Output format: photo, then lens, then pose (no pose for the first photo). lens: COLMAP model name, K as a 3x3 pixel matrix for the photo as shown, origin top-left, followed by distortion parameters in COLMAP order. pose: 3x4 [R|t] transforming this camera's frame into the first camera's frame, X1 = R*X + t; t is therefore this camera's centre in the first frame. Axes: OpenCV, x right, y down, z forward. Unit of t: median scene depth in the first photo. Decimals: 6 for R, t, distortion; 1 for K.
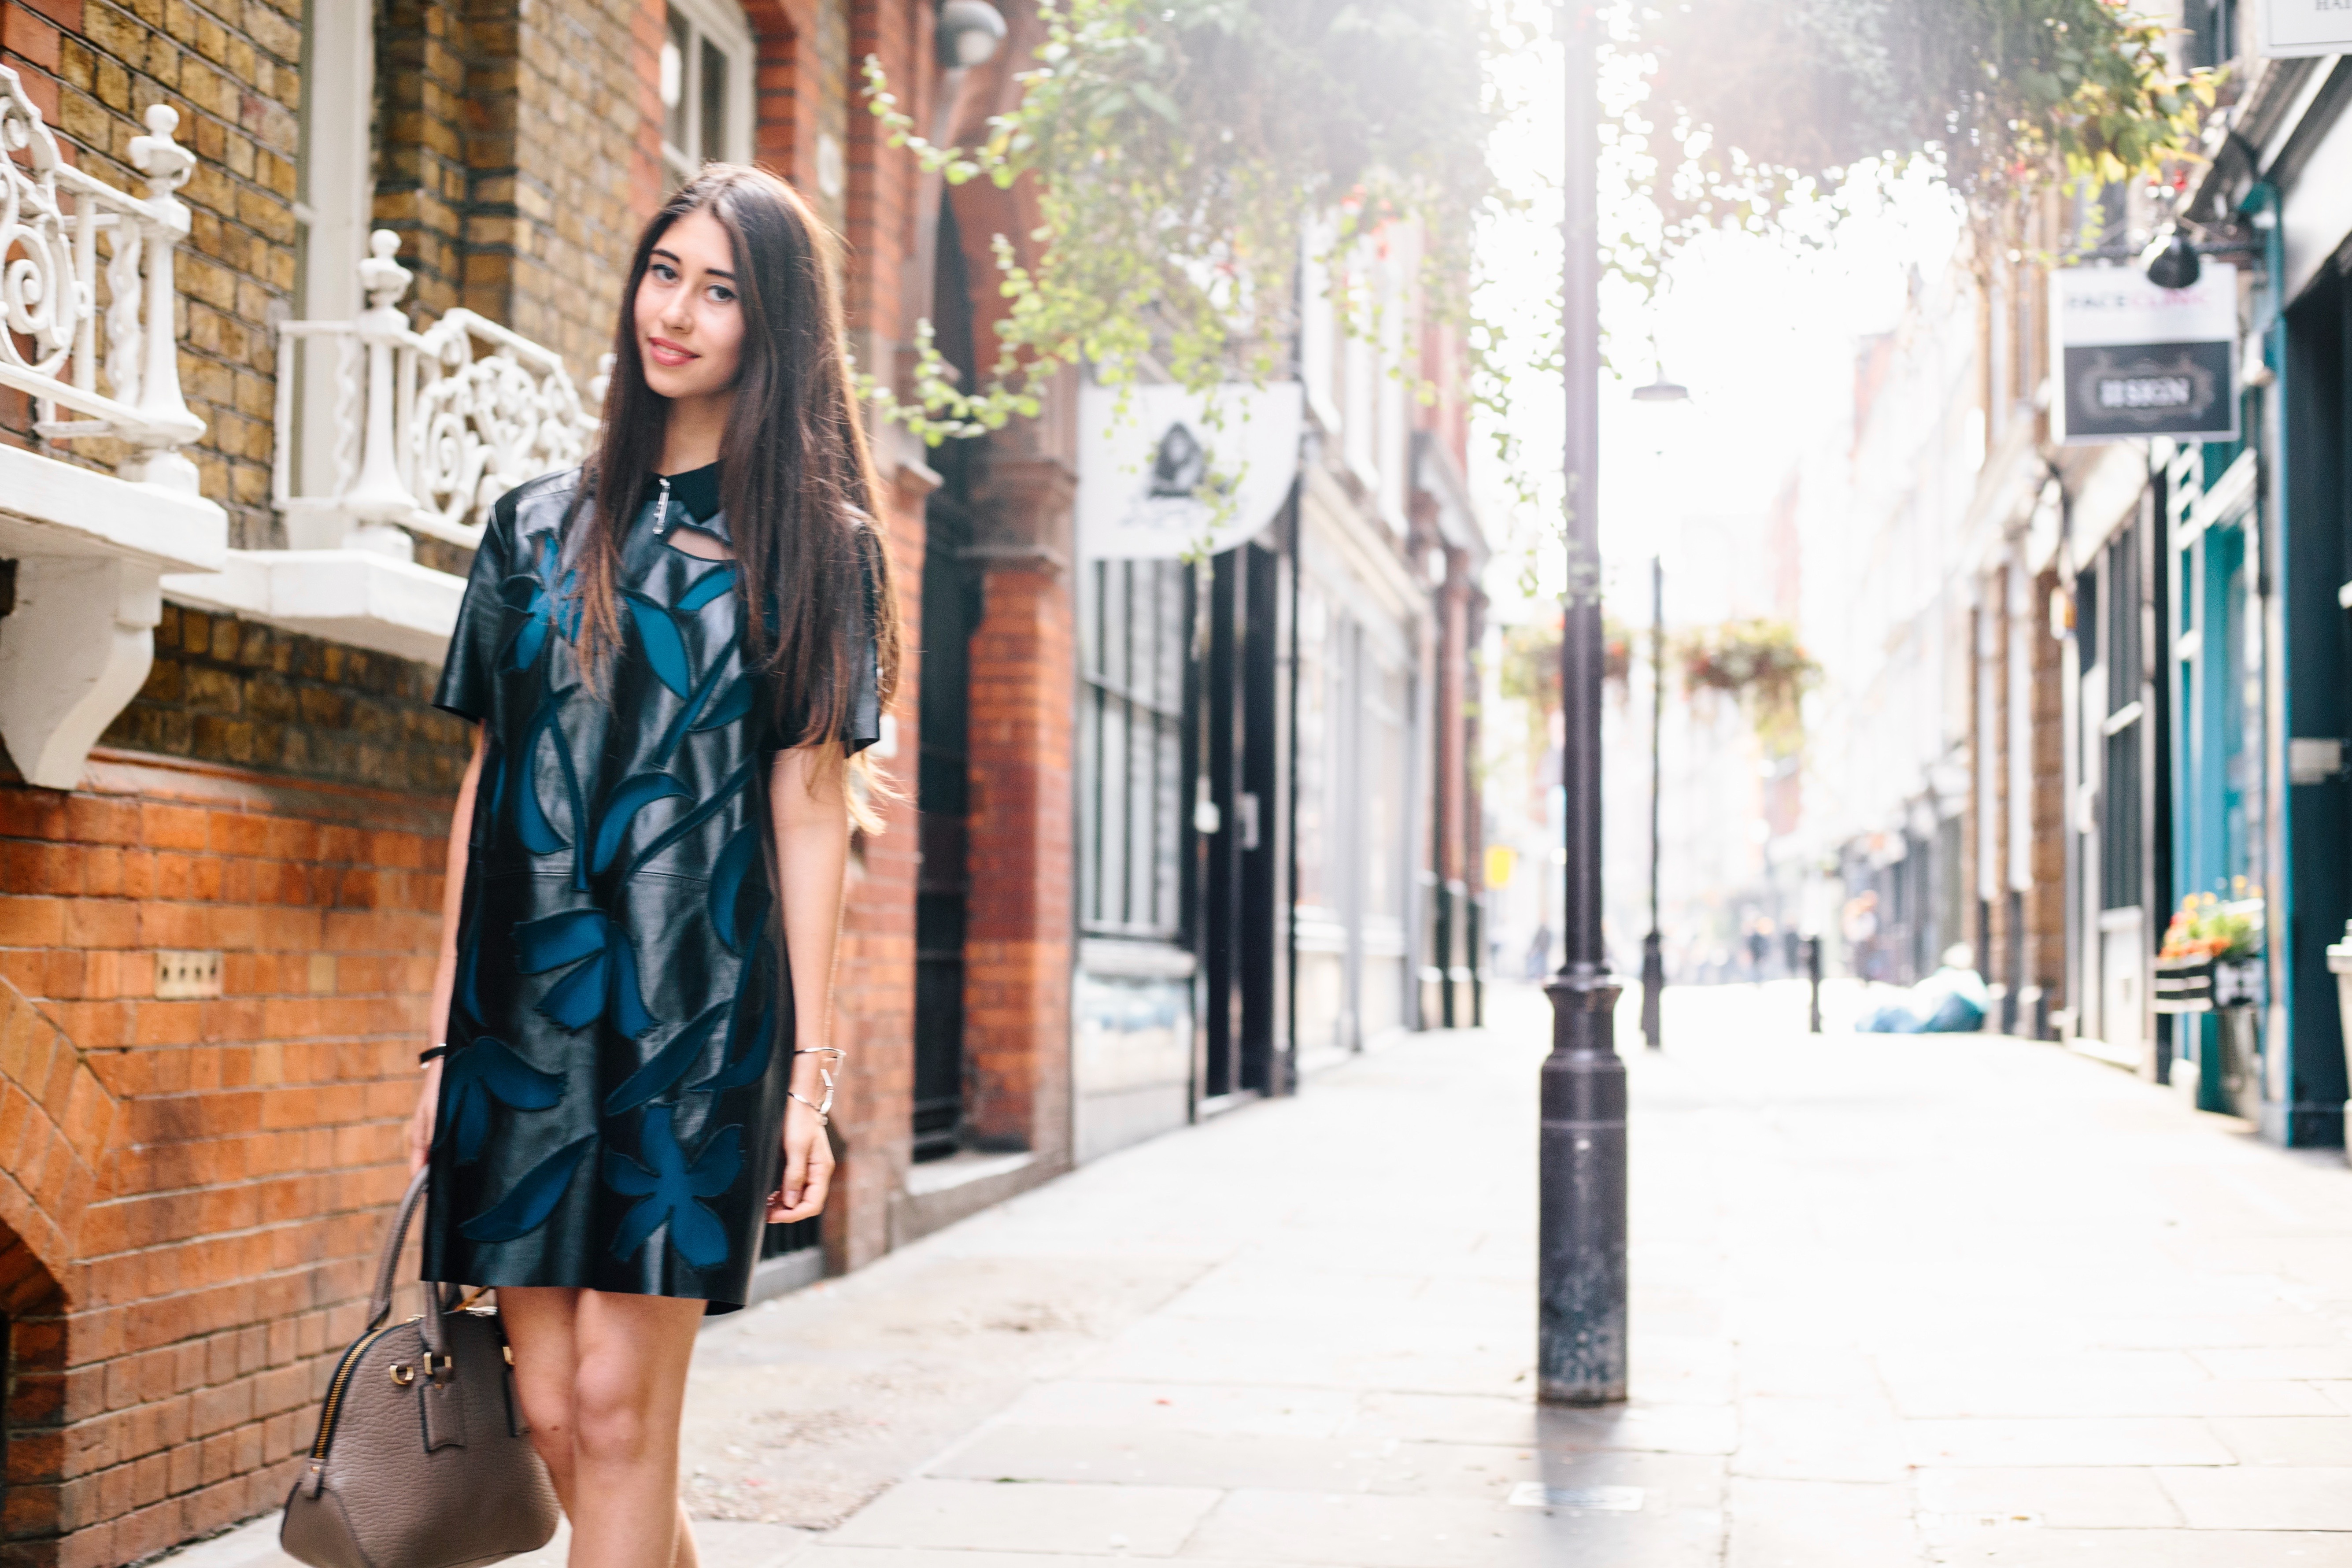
lens RADIAL K [[3239.8, 0, 1176.0], [0, 3239.8, 784.0], [0, 0, 1]] dist [0.005941, -0.059244]
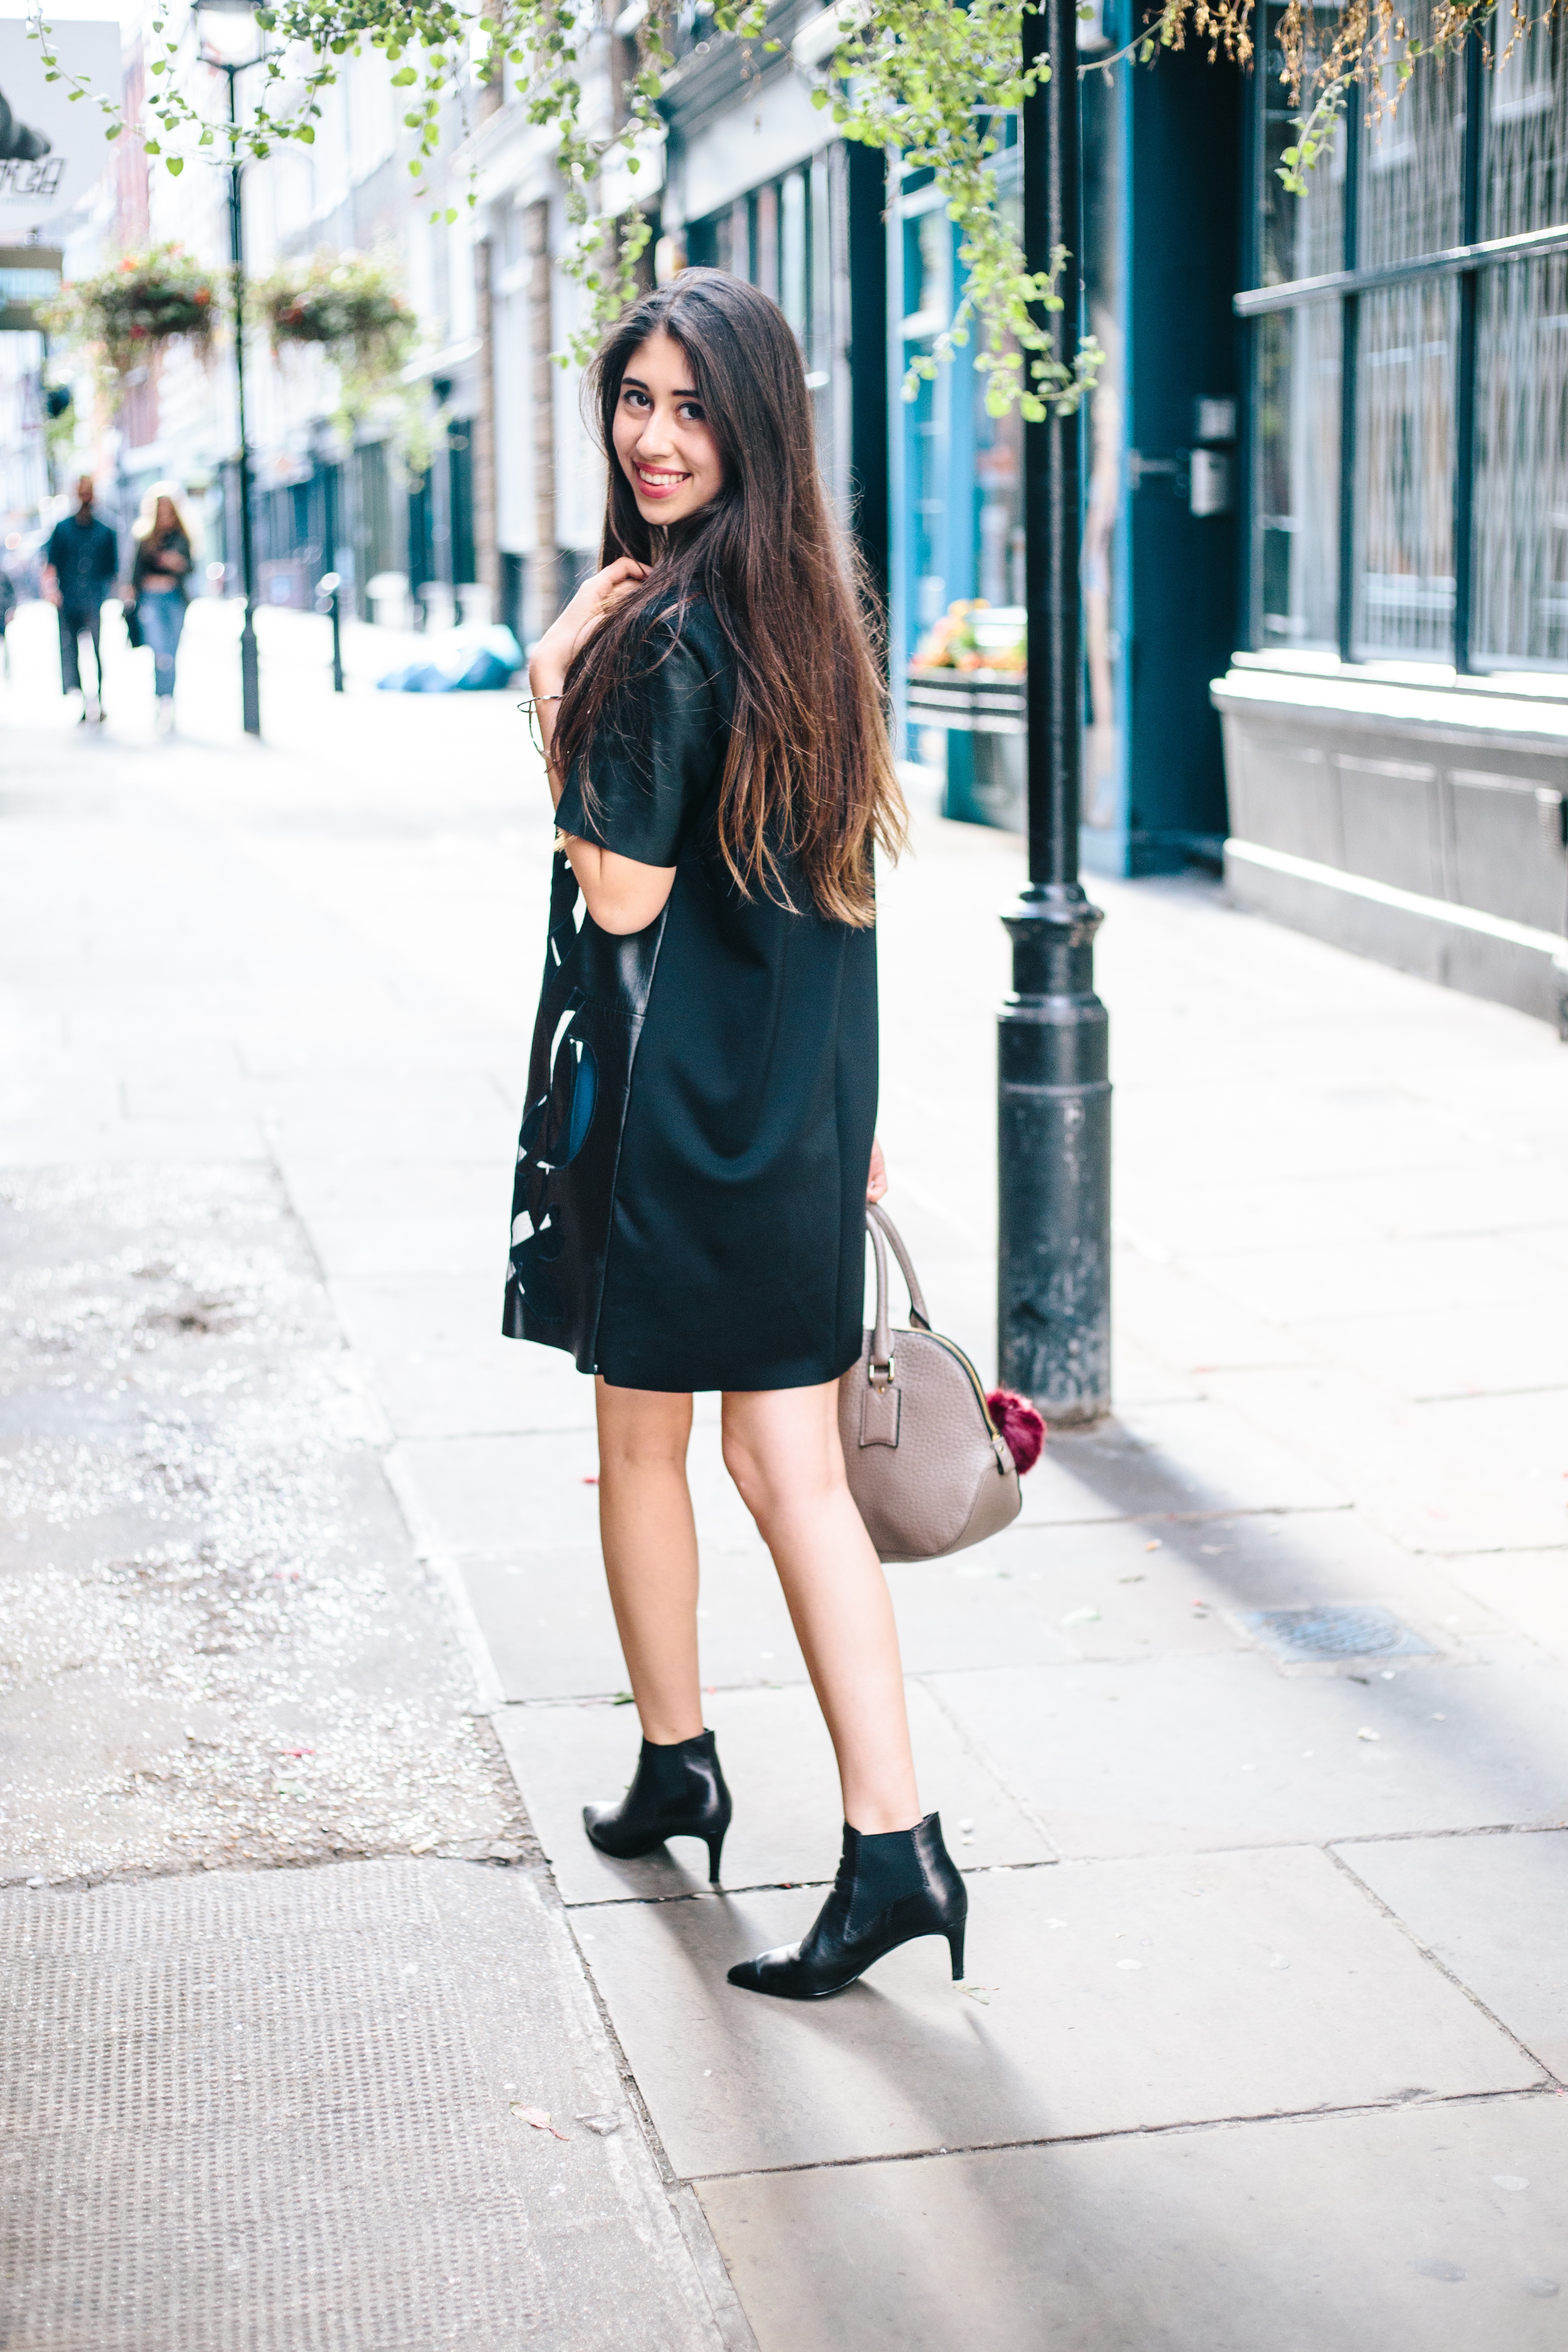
lens RADIAL K [[3239.8, 0, 784.0], [0, 3239.8, 1176.0], [0, 0, 1]] dist [0.005941, -0.059244]
pose [[0.932157, -0.081303, 0.352807, -0.104016], [-0.003354, 0.972479, 0.232966, -0.028080], [-0.362038, -0.218344, 0.906231, 0.133731]]
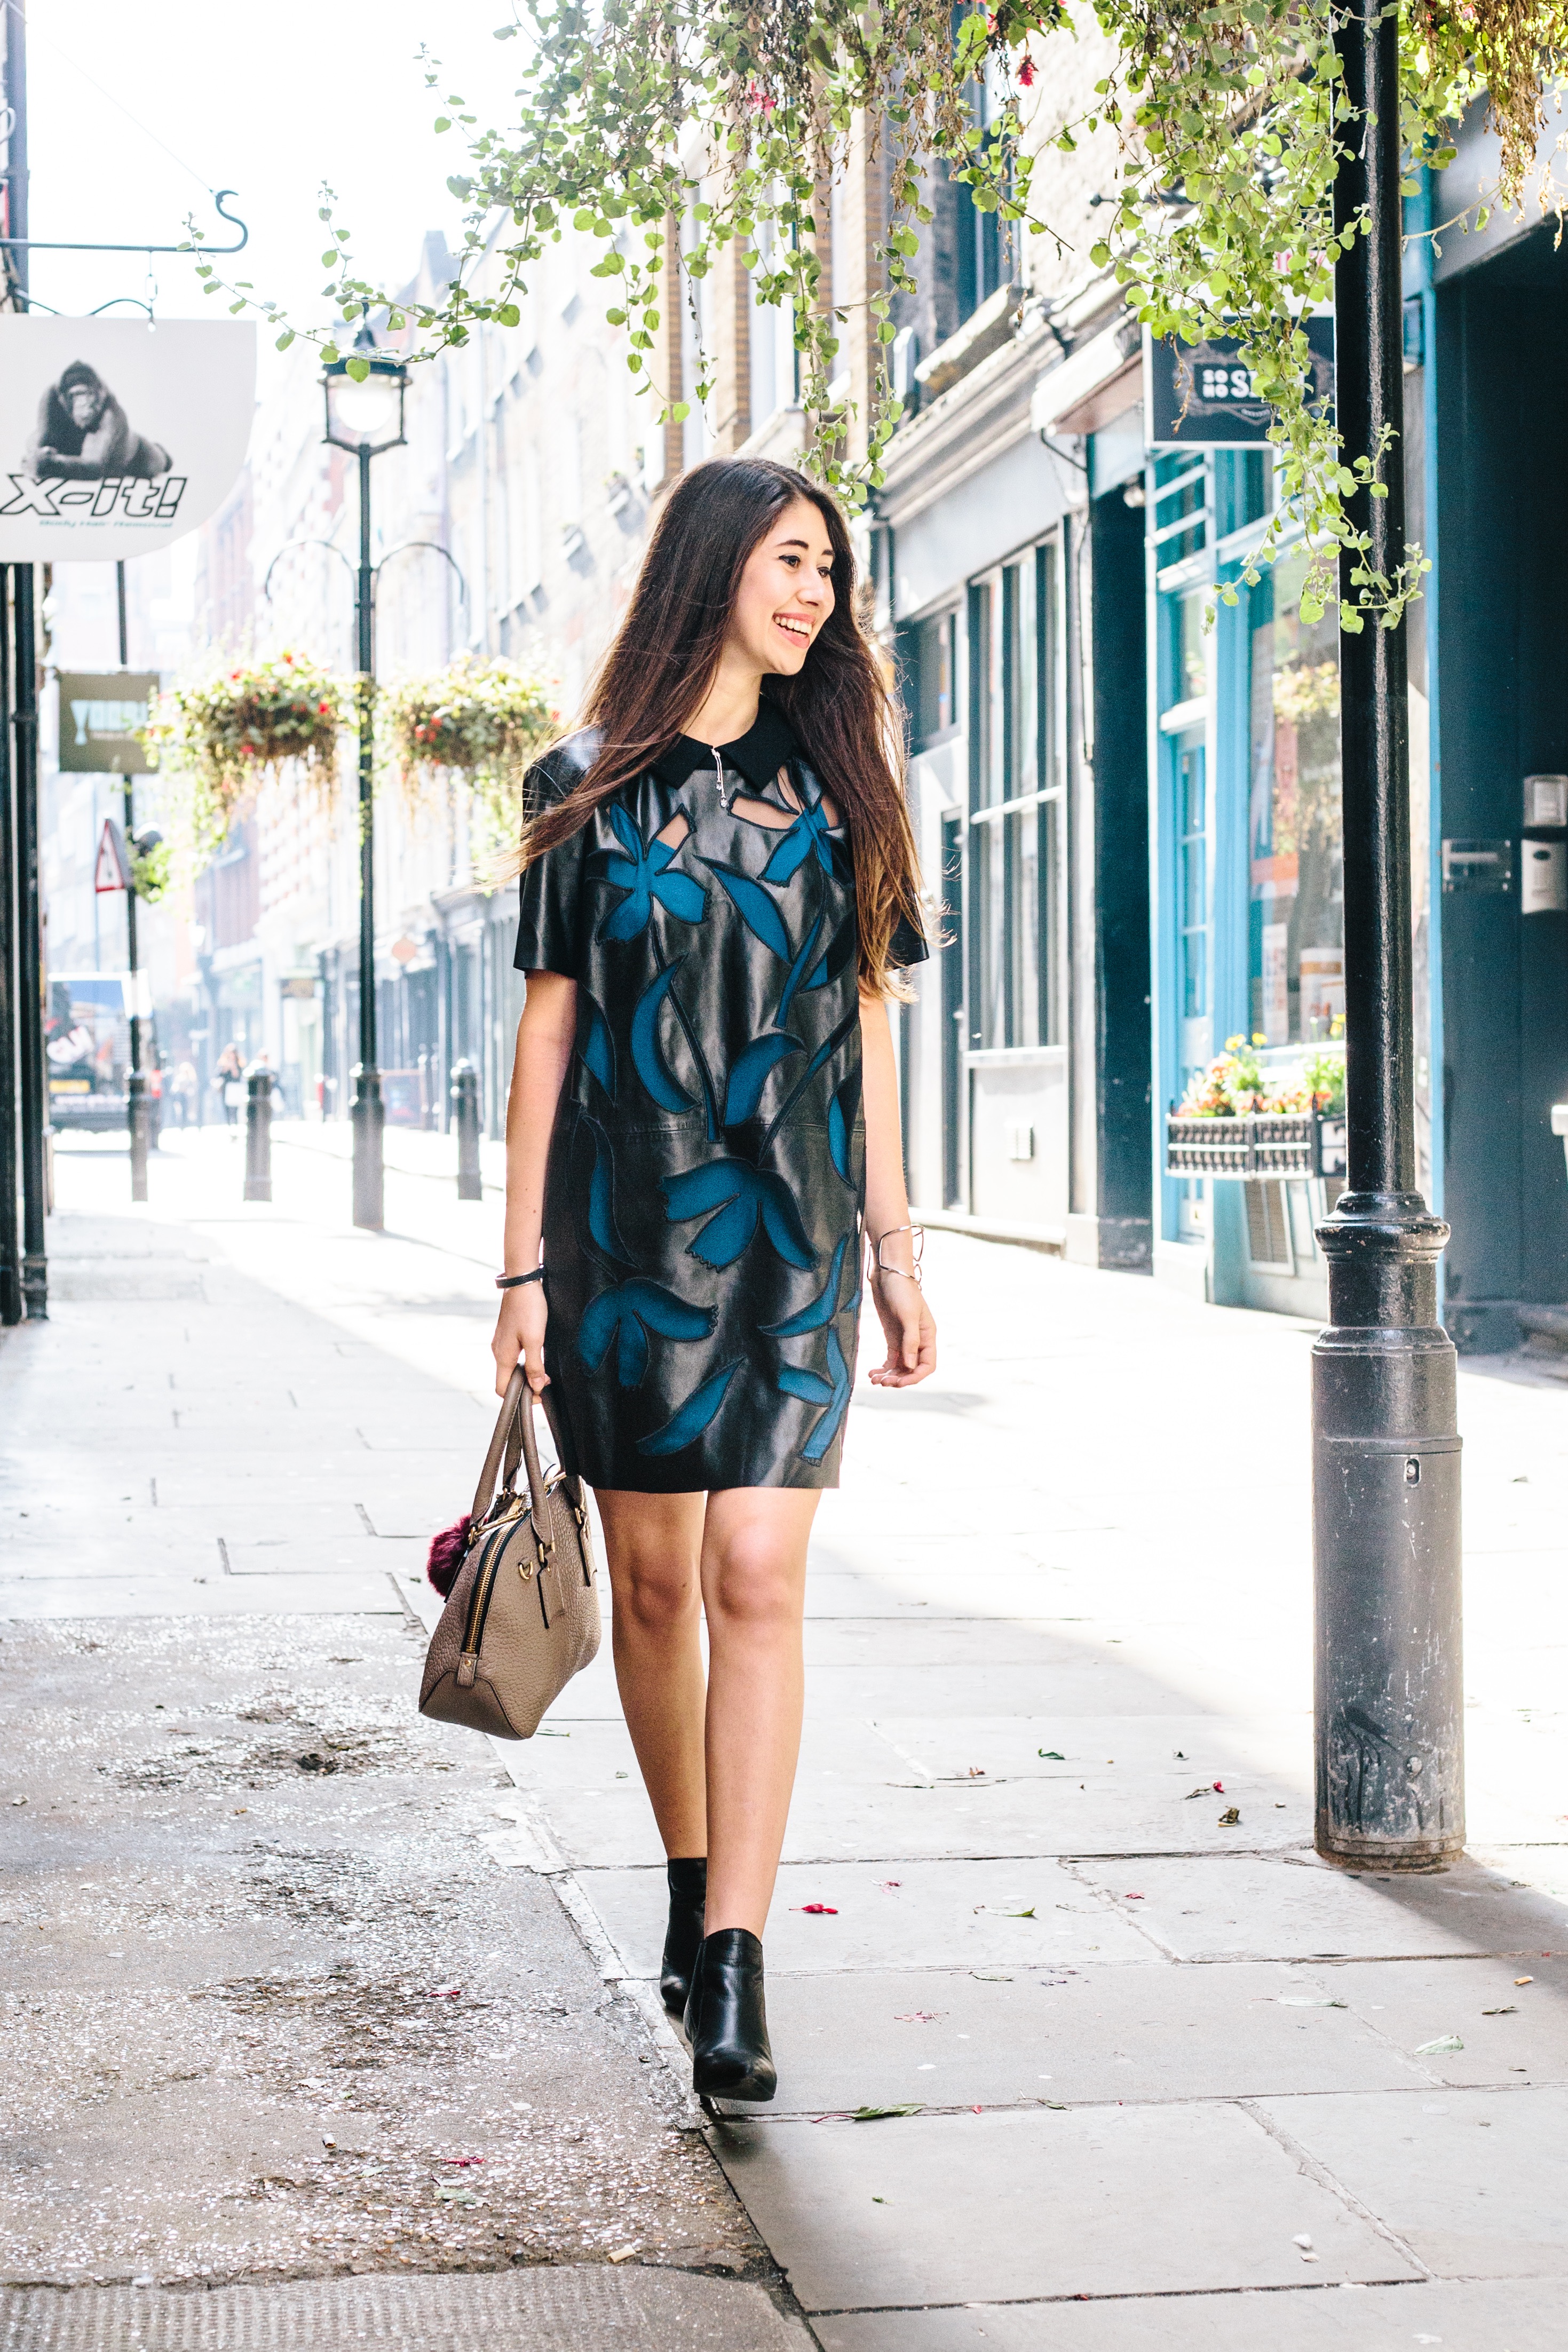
lens RADIAL K [[4007.1, 0, 784.0], [0, 4007.1, 1176.0], [0, 0, 1]] dist [0.027119, -0.150925]
pose [[0.950580, -0.021592, 0.309728, -0.111796], [-0.001370, 0.997277, 0.073728, -0.003502], [-0.310477, -0.070509, 0.947962, 0.126364]]
